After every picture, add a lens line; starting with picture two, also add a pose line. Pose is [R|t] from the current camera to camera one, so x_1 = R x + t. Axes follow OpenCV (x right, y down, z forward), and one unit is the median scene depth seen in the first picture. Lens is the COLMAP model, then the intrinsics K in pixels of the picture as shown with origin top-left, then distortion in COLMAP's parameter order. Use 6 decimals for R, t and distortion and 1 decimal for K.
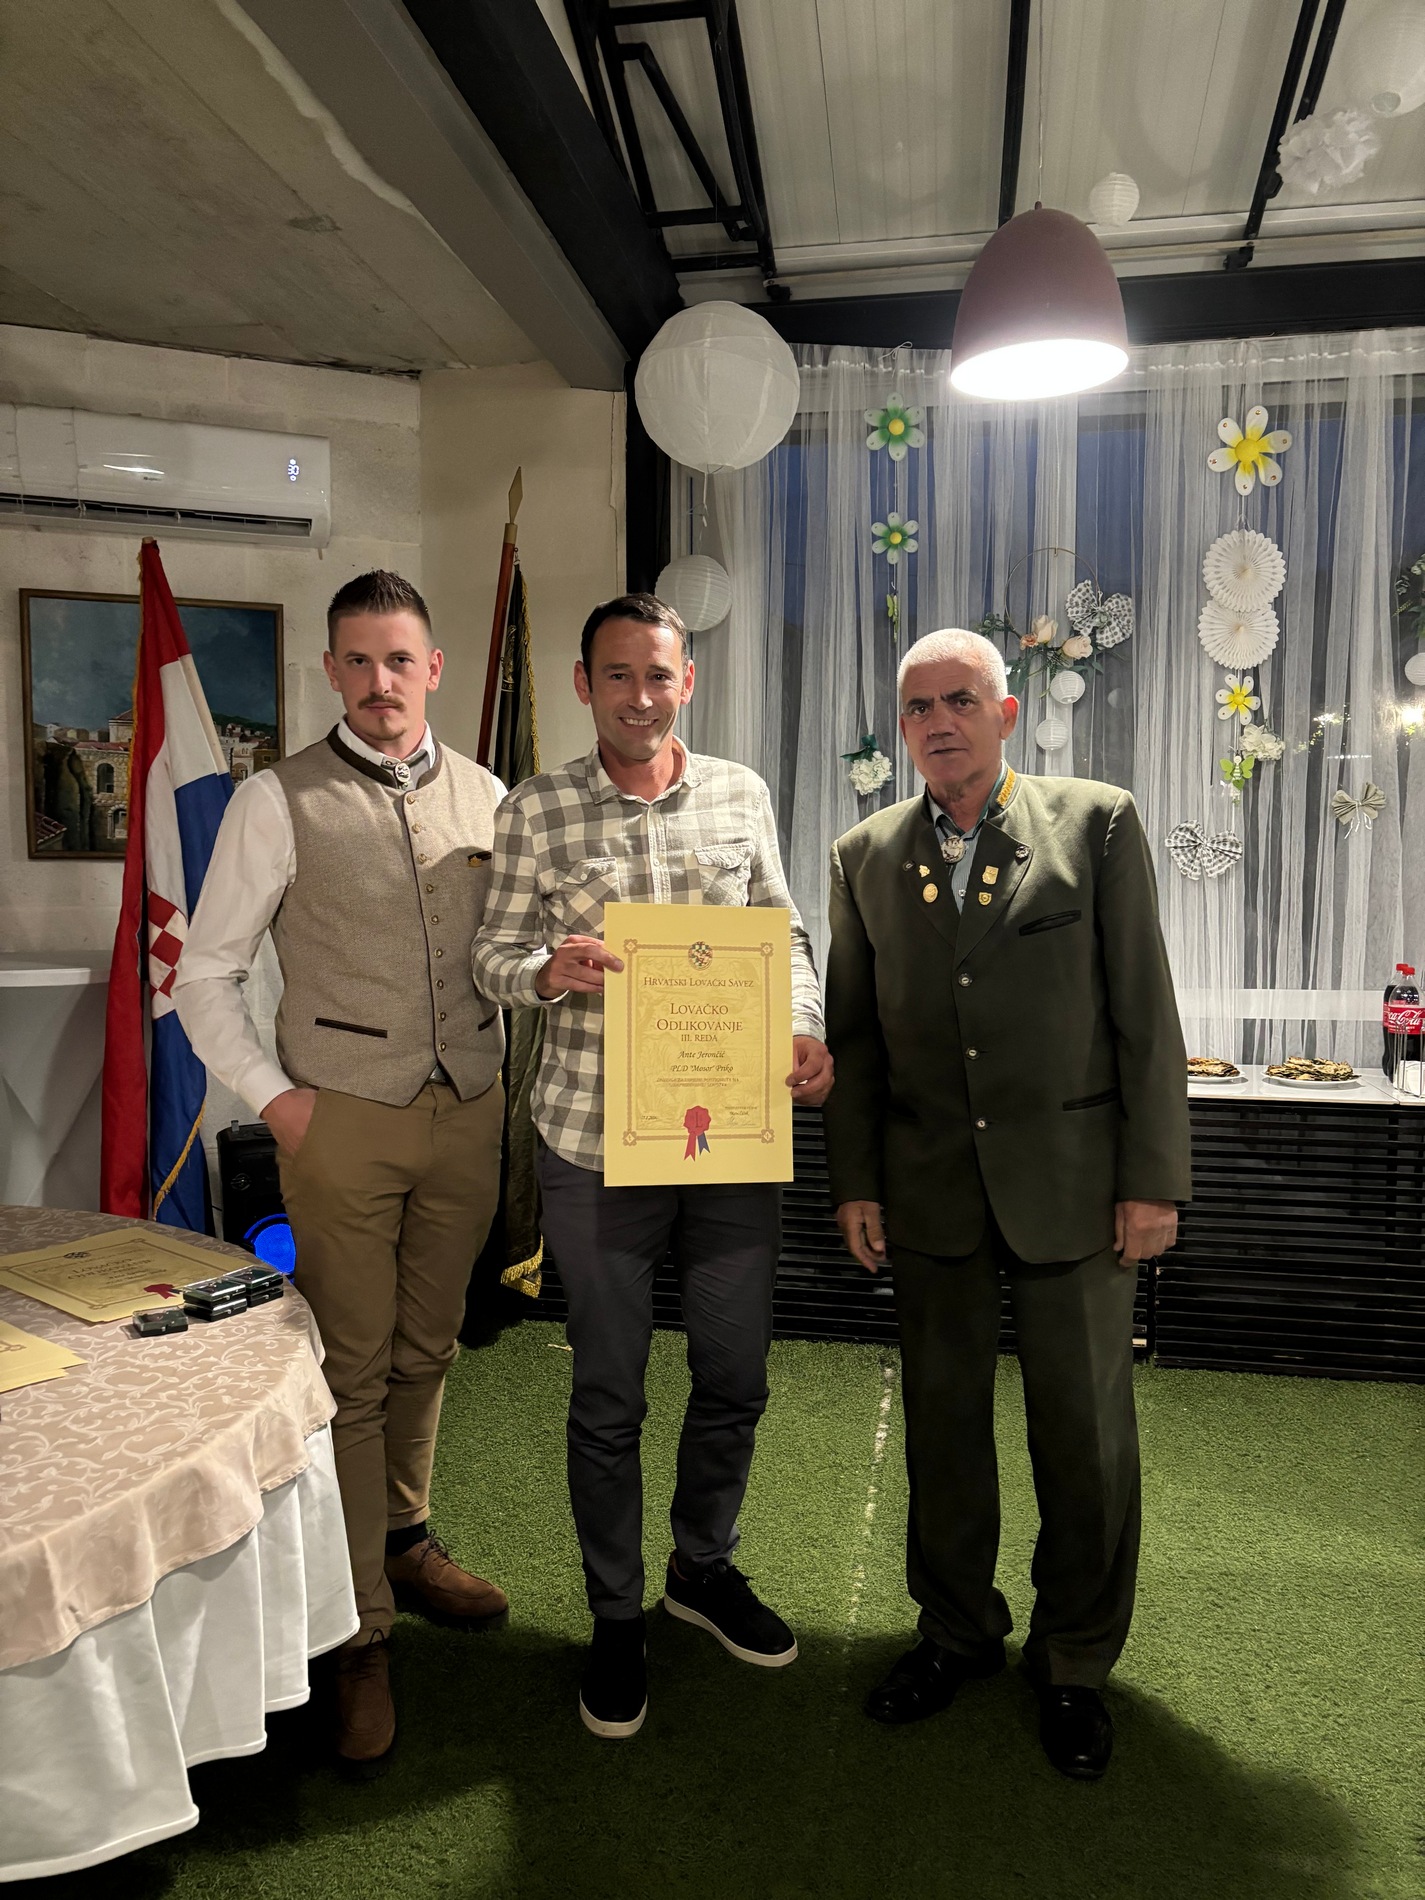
lens RADIAL K [[1437.1, 0, 700.3], [0, 1437.1, 957.6], [0, 0, 1]] dist [0.050629, -0.052939]
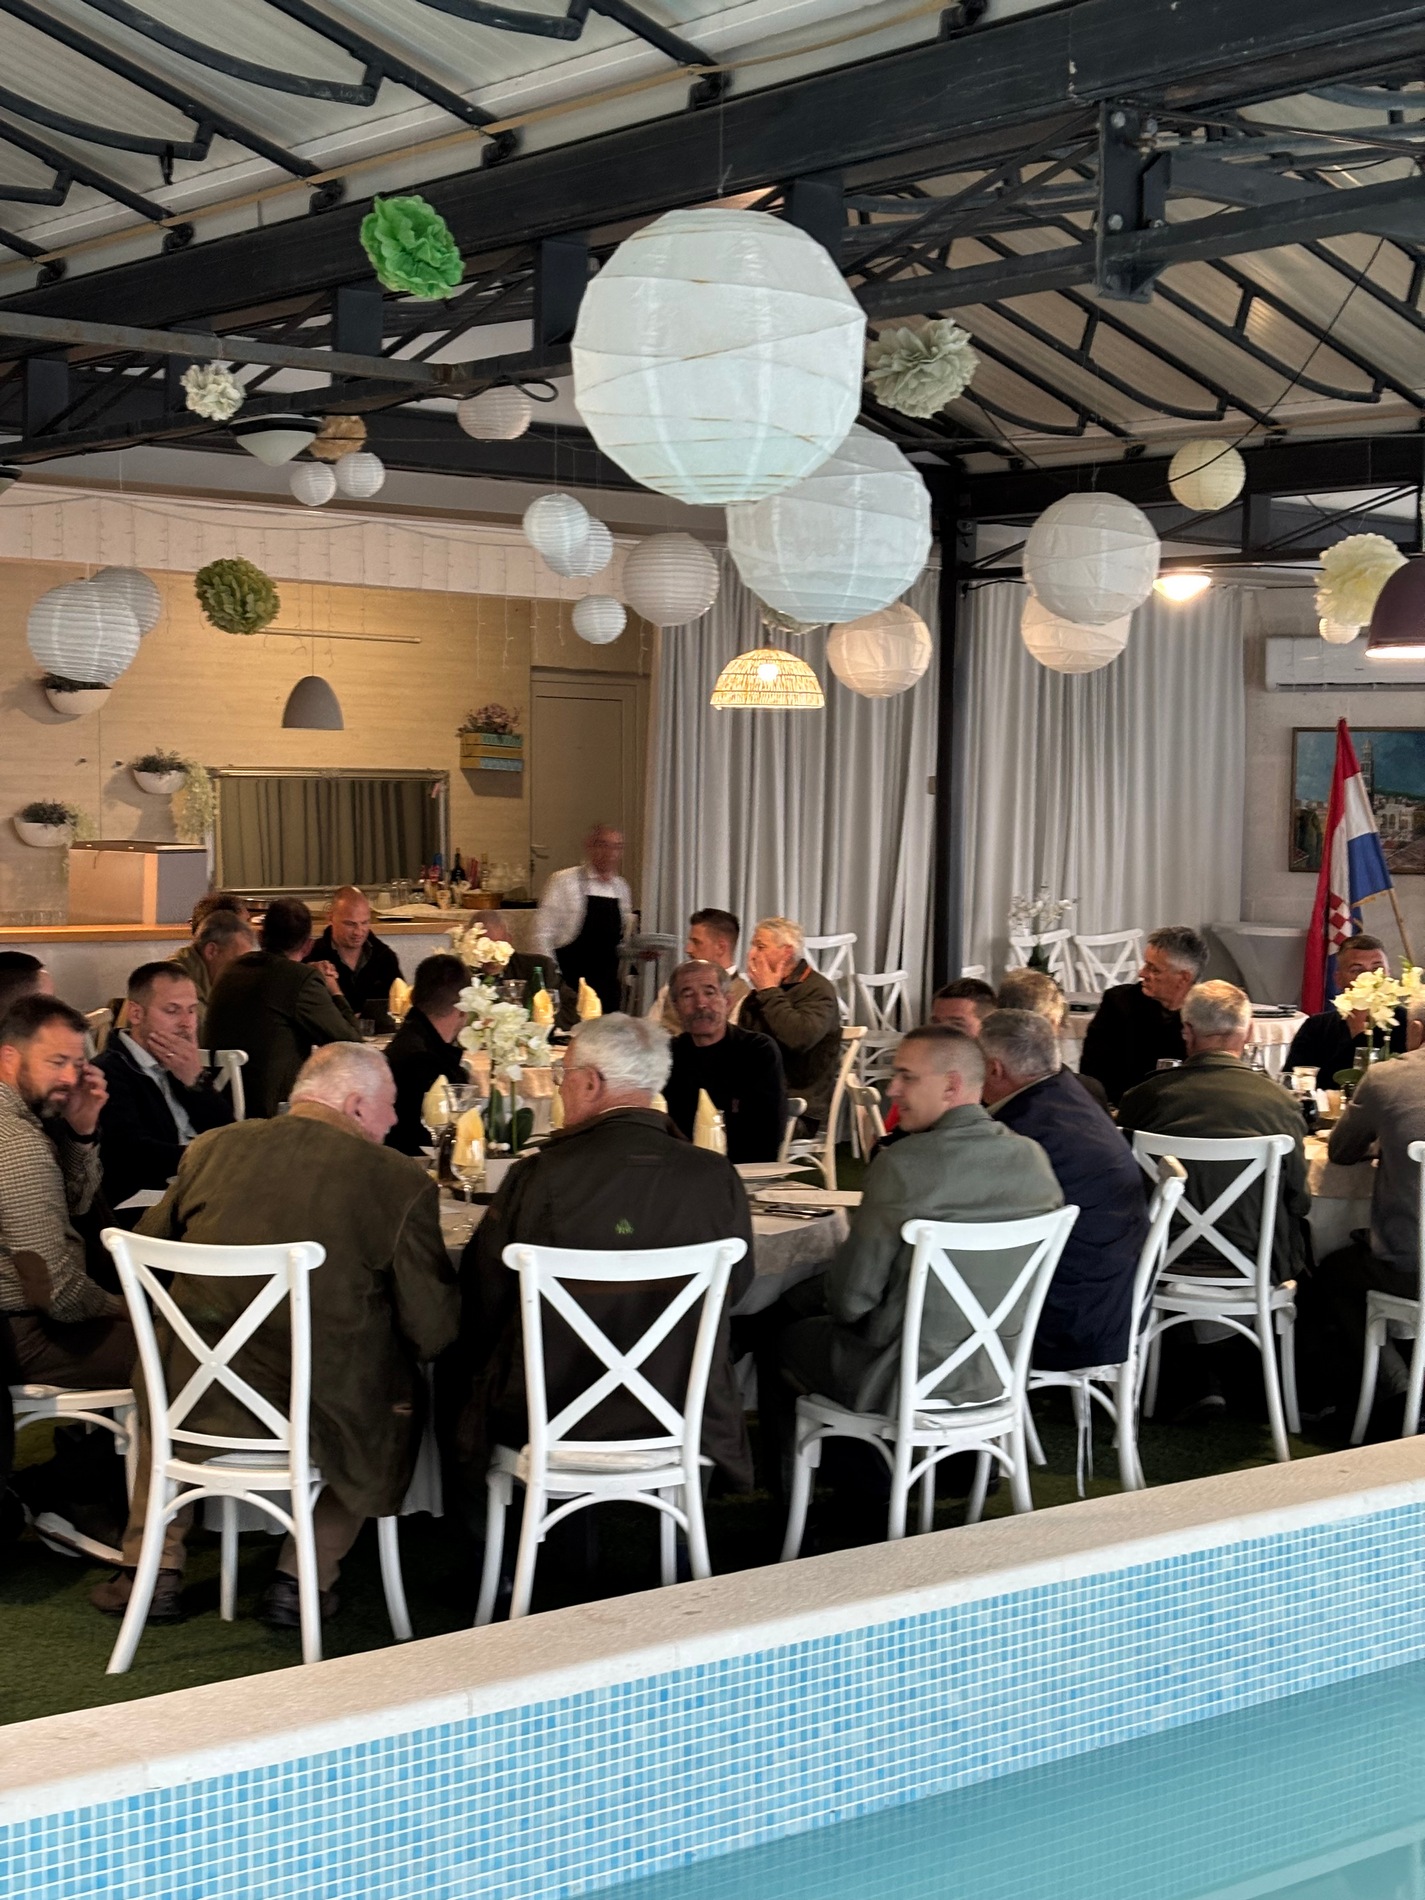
lens RADIAL K [[2845.3, 0, 629.6], [0, 2845.3, 923.4], [0, 0, 1]] dist [0.058610, 0.000000]
pose [[0.734747, 0.042143, -0.677031, 1.452064], [-0.062854, 0.998004, -0.006090, 0.075976], [0.675423, 0.047029, 0.735929, -2.349915]]
